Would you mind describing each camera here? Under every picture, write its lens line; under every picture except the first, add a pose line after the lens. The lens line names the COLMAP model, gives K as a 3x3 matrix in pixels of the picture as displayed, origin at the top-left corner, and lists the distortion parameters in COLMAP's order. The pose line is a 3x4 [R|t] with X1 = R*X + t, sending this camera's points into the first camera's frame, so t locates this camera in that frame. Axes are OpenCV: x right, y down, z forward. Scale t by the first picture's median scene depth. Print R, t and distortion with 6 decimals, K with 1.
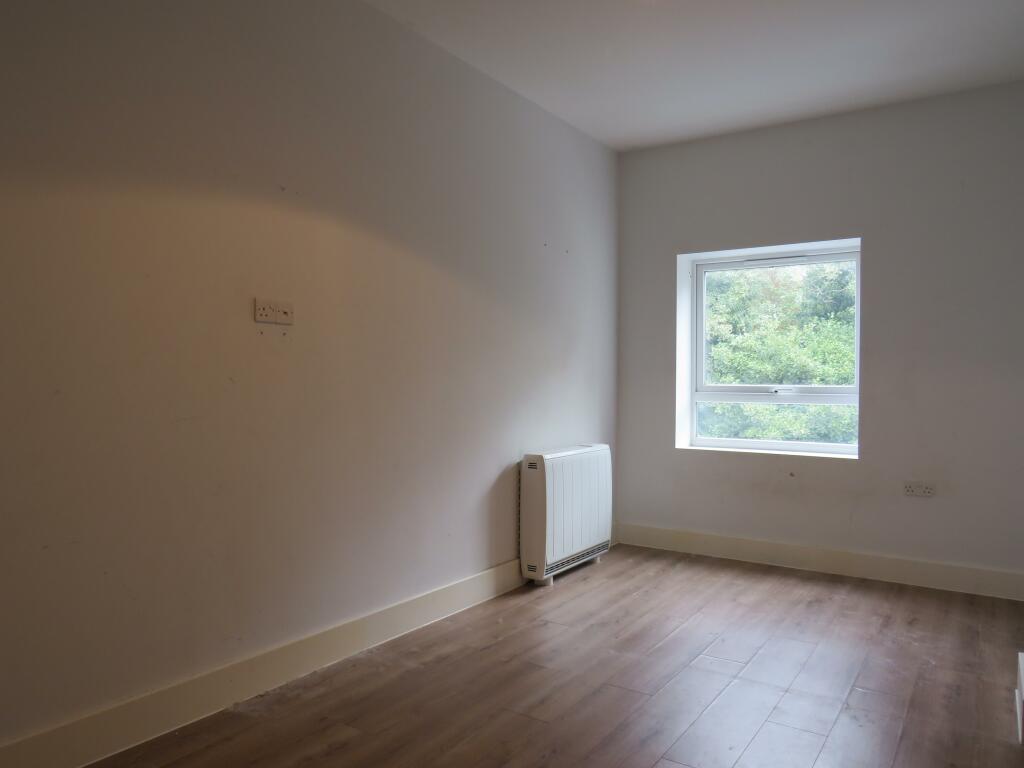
lens RADIAL K [[724.6, 0, 512.0], [0, 724.6, 384.0], [0, 0, 1]] dist [-0.037340, -0.002669]
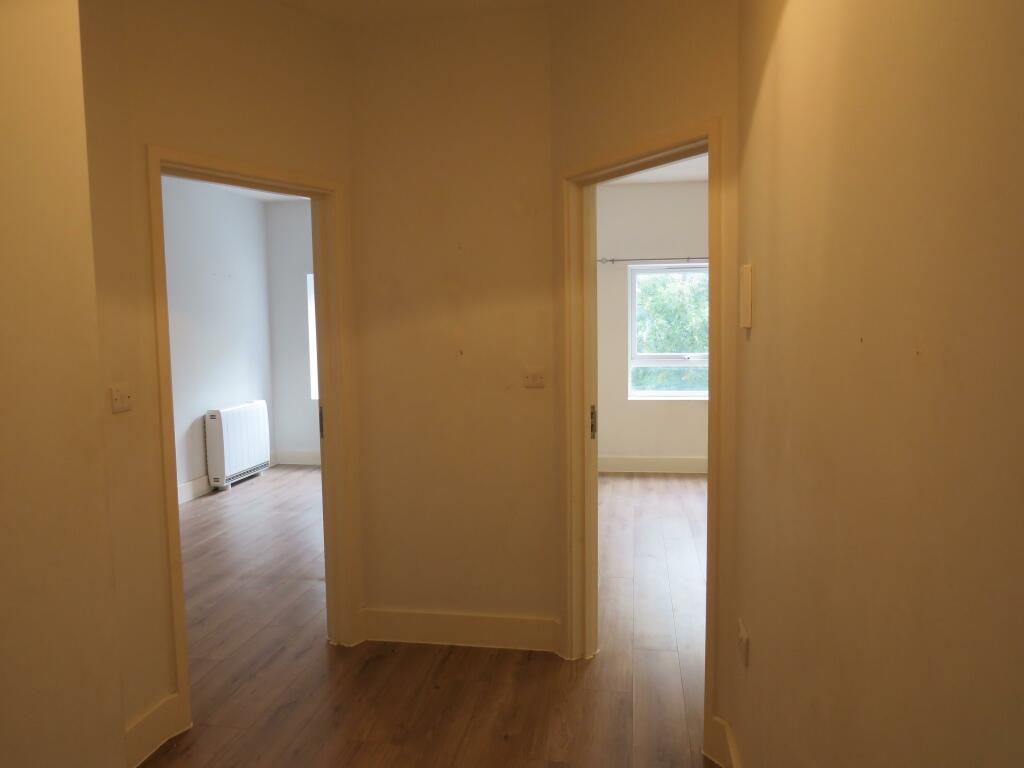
lens RADIAL K [[724.6, 0, 512.0], [0, 724.6, 384.0], [0, 0, 1]] dist [-0.037340, -0.002669]
pose [[0.912162, -0.057604, 0.405762, -0.010076], [0.028768, 0.996630, 0.076815, -0.063931], [-0.408820, -0.058395, 0.910745, -0.723291]]
